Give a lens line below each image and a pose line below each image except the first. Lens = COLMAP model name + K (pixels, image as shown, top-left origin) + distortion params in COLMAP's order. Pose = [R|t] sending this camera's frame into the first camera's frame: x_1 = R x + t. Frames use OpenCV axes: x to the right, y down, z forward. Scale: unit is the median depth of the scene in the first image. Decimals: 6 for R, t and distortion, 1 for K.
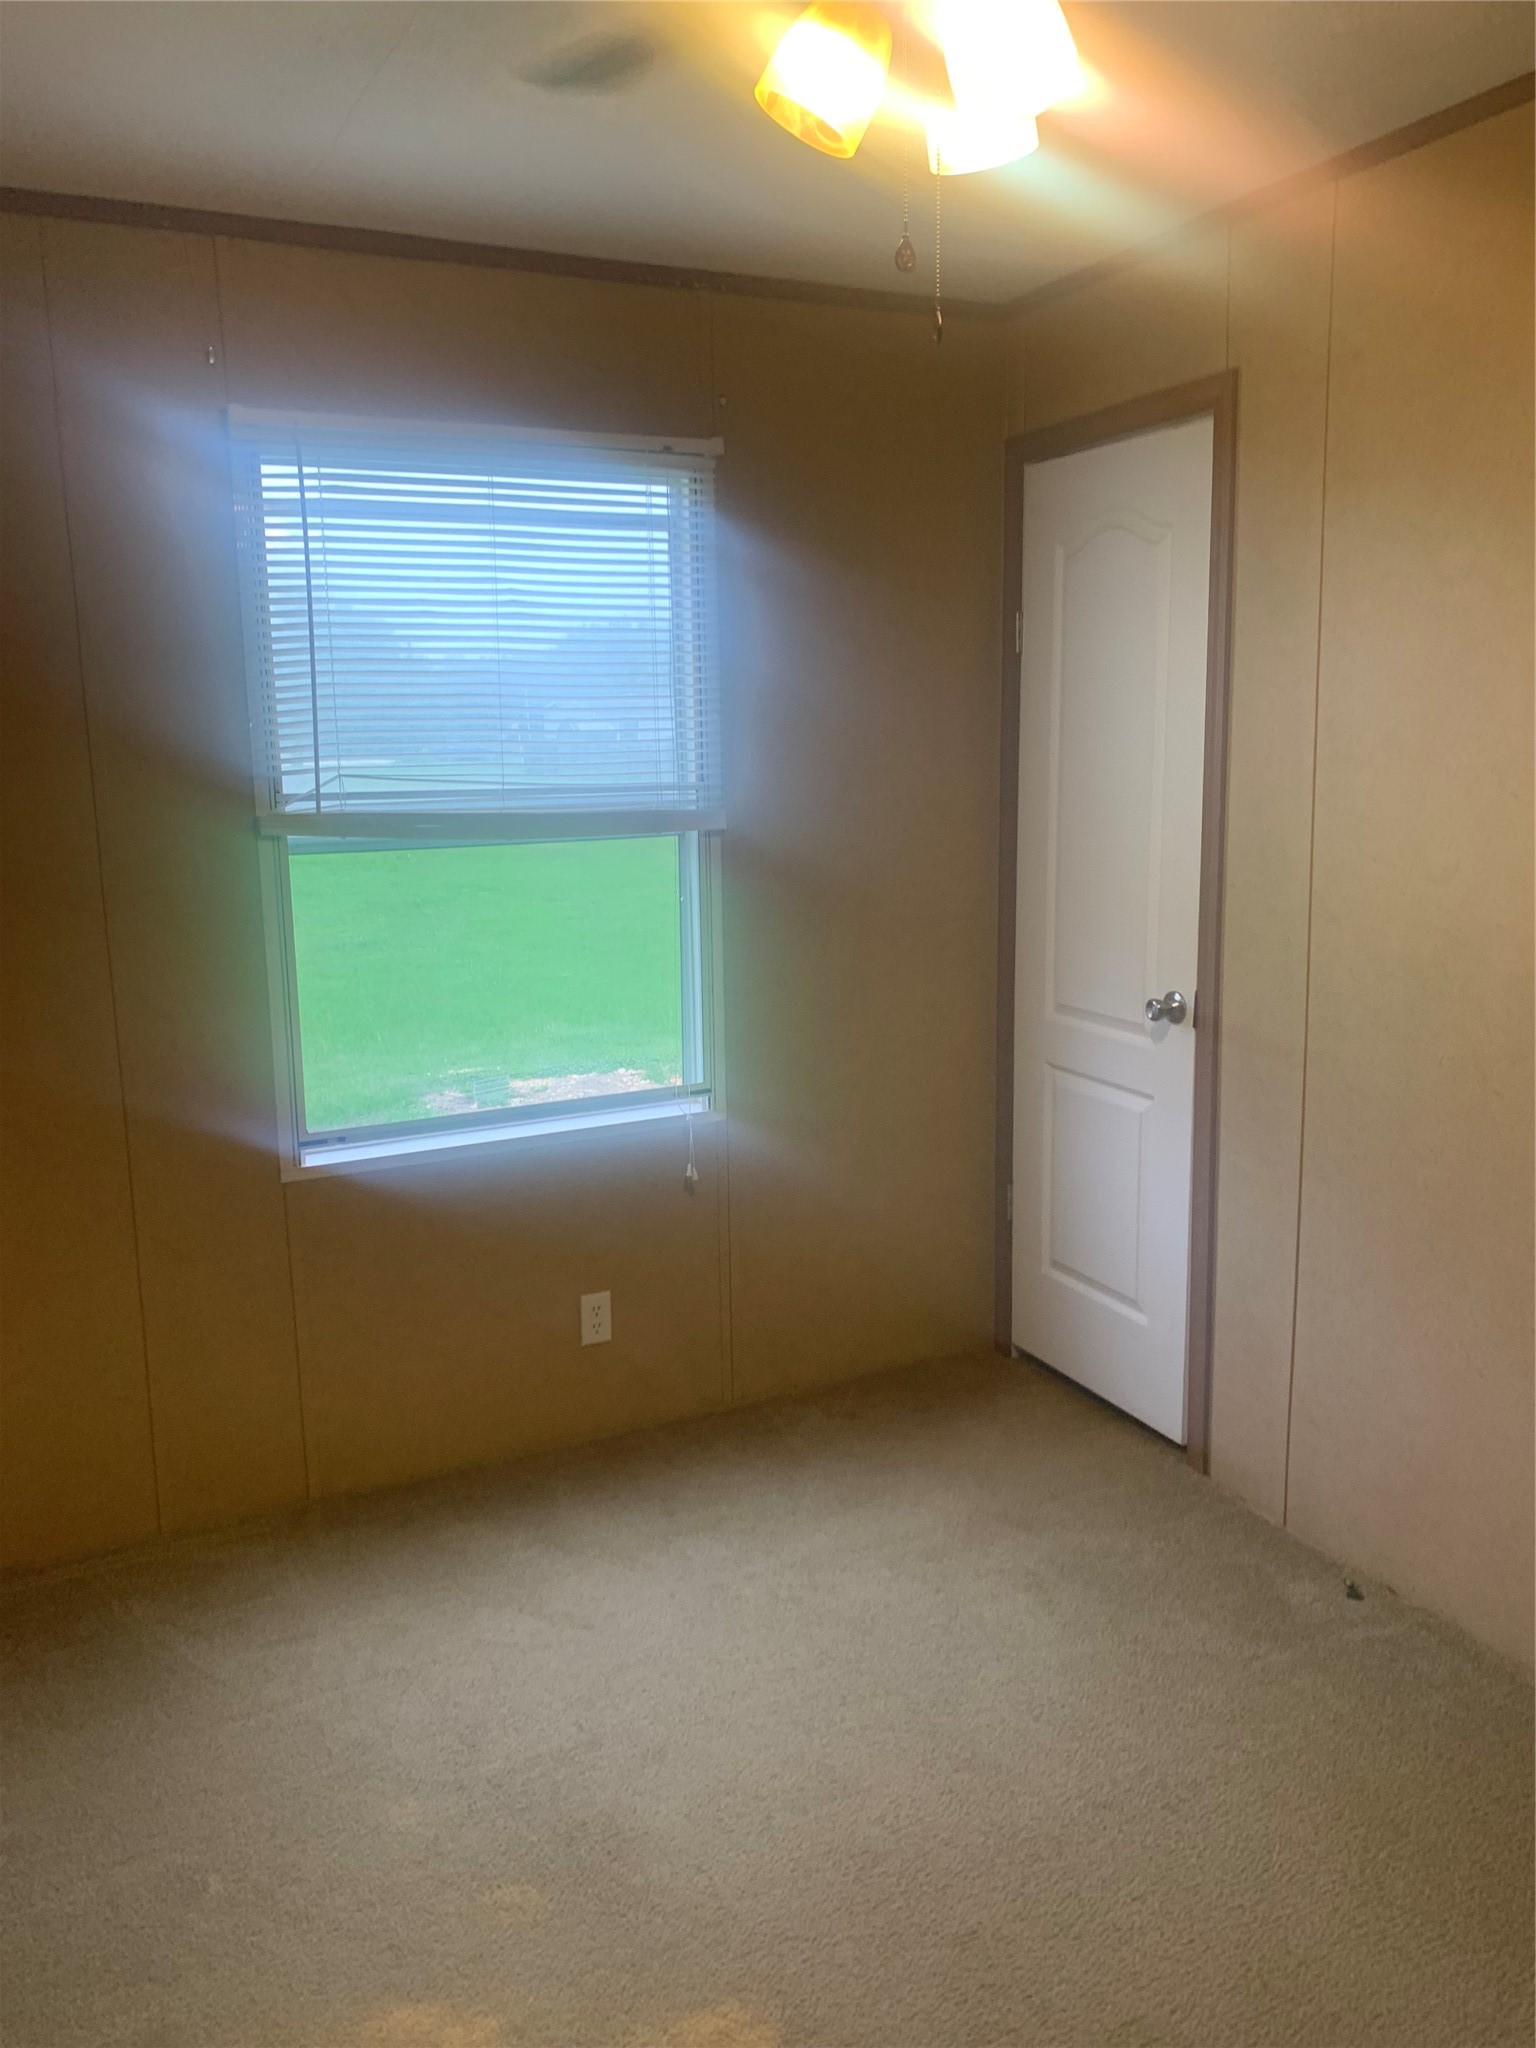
lens RADIAL K [[1572.8, 0, 770.3], [0, 1572.8, 980.8], [0, 0, 1]] dist [0.013950, -0.005980]
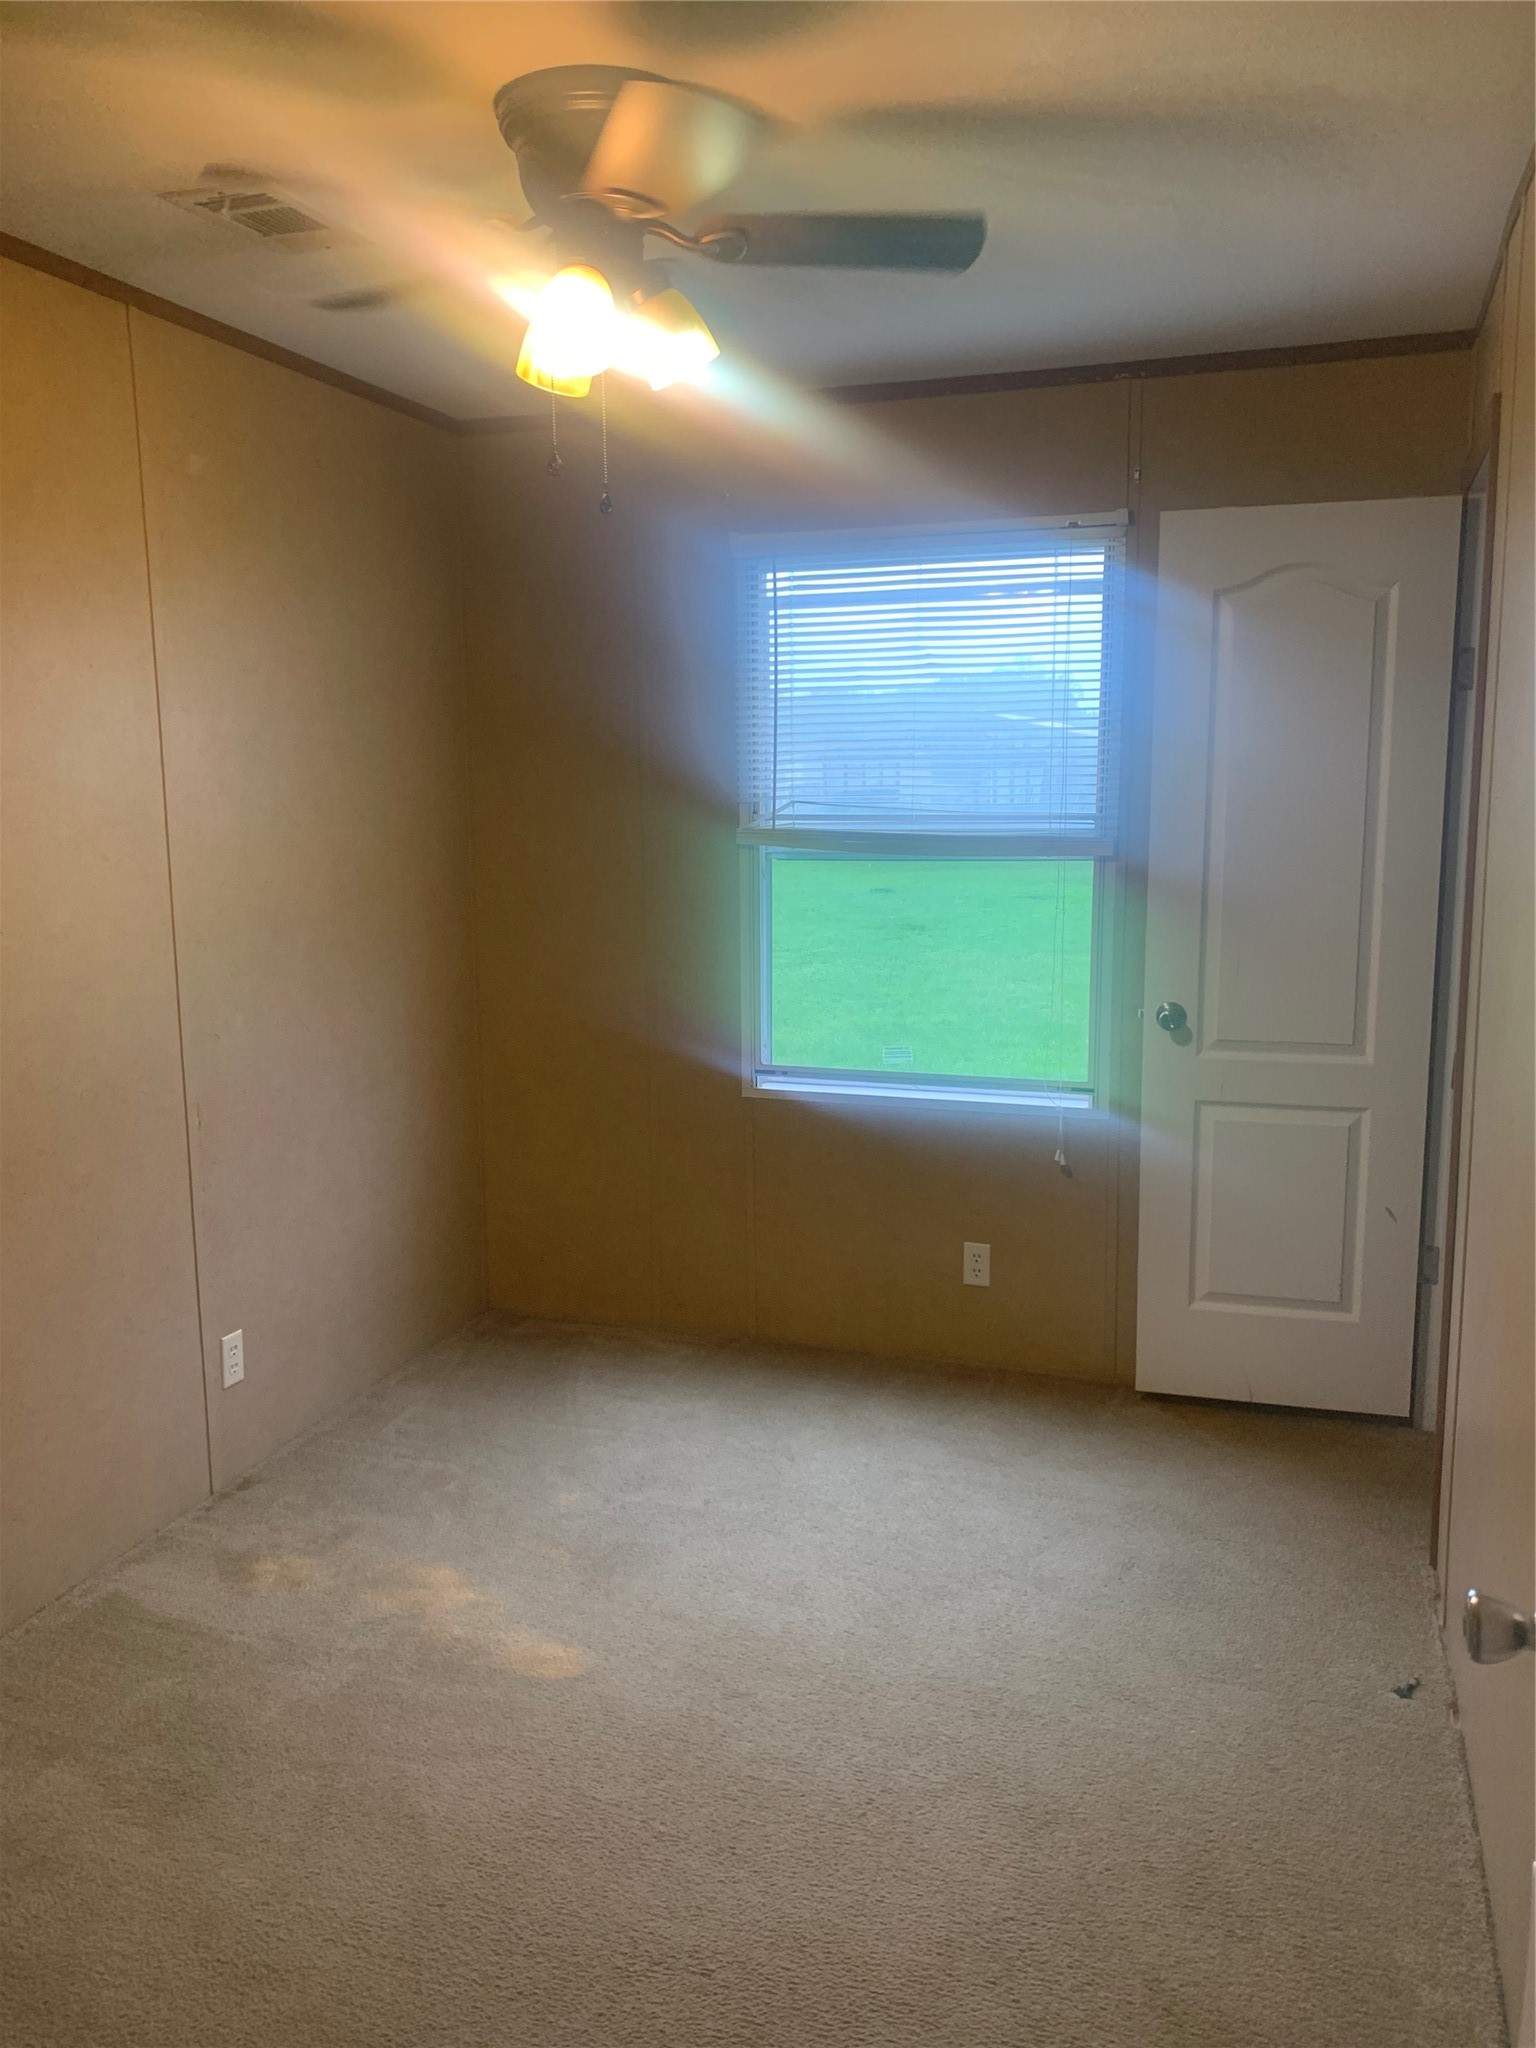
lens RADIAL K [[1570.1, 0, 768.0], [0, 1570.1, 1024.0], [0, 0, 1]] dist [0.014366, -0.009571]
pose [[0.708435, 0.122786, -0.695014, 0.640455], [-0.115561, 0.991641, 0.057397, -0.016807], [0.696251, 0.039654, 0.716702, 0.037323]]
